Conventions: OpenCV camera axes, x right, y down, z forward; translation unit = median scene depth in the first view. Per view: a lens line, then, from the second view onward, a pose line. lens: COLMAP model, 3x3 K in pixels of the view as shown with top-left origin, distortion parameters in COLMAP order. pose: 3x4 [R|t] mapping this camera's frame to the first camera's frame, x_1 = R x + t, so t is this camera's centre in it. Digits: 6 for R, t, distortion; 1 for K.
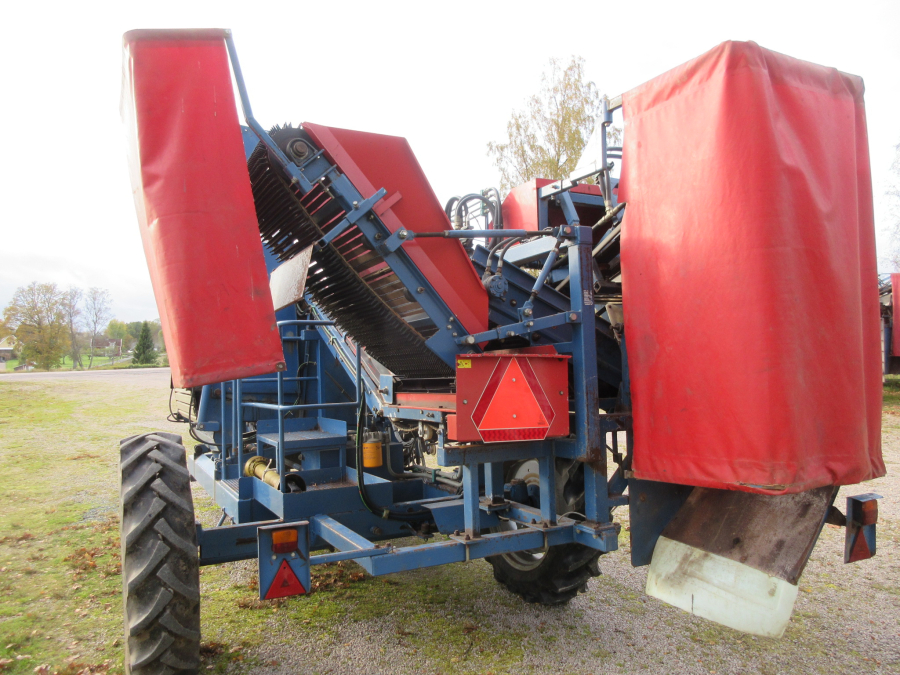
lens RADIAL K [[659.7, 0, 450.0], [0, 659.7, 337.5], [0, 0, 1]] dist [0.007770, 0.007296]
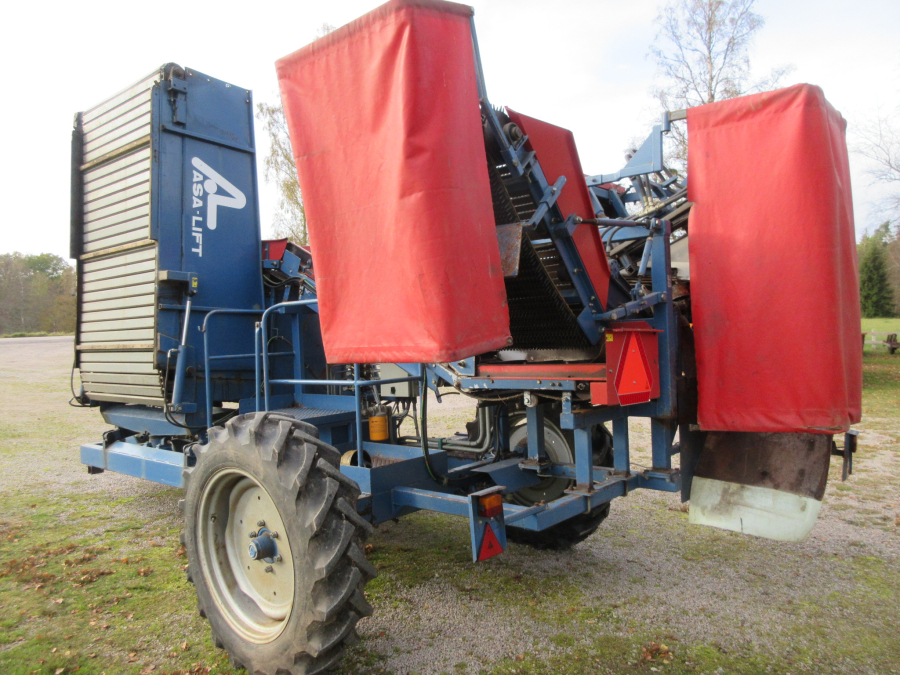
lens RADIAL K [[659.7, 0, 450.0], [0, 659.7, 337.5], [0, 0, 1]] dist [0.007770, 0.007296]
pose [[0.926035, -0.005278, 0.377402, -0.616022], [-0.010391, 0.999167, 0.039470, -0.001643], [-0.377296, -0.040472, 0.925208, 0.050462]]
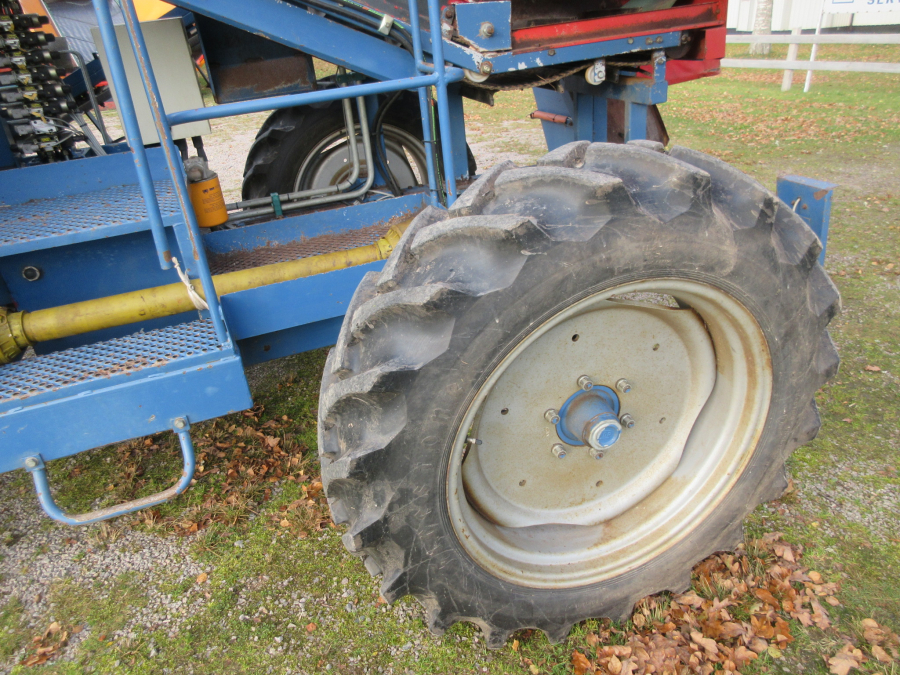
lens RADIAL K [[659.7, 0, 450.0], [0, 659.7, 337.5], [0, 0, 1]] dist [0.007770, 0.007296]
pose [[0.206355, -0.440961, 0.873482, -0.930475], [0.043925, 0.895970, 0.441937, 0.078132], [-0.977491, -0.052829, 0.204257, 1.080944]]
